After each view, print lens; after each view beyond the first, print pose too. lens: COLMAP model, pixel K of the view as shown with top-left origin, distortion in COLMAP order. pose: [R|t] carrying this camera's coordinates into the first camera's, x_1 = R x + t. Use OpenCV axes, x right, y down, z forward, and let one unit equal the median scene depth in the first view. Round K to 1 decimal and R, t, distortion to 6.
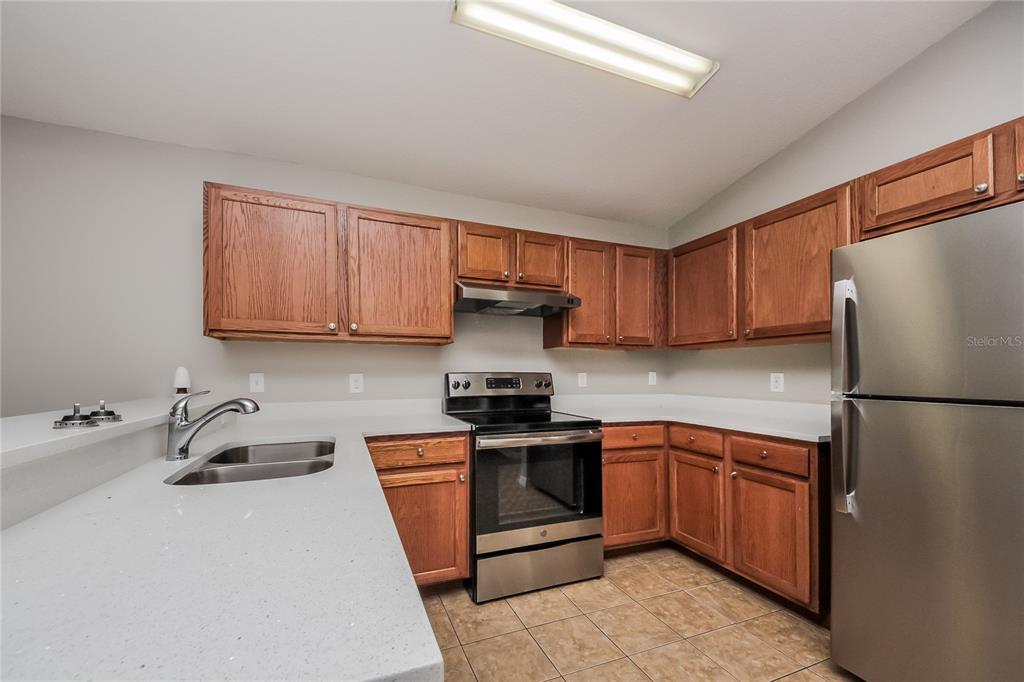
lens RADIAL K [[362.6, 0, 510.4], [0, 362.6, 368.7], [0, 0, 1]] dist [0.000043, -0.000037]
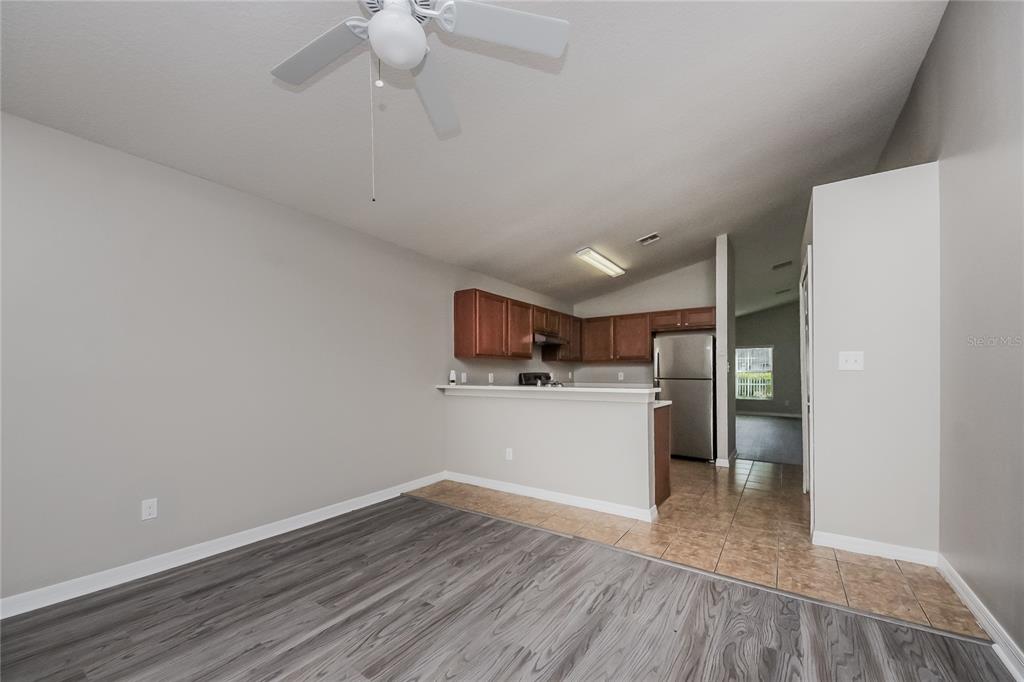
lens RADIAL K [[386.5, 0, 509.1], [0, 386.5, 366.5], [0, 0, 1]] dist [-0.001110, -0.000274]
pose [[0.806218, 0.005911, 0.591589, -1.572903], [0.005140, 0.999842, -0.016996, 0.011035], [-0.591596, 0.016743, 0.806061, -0.771608]]
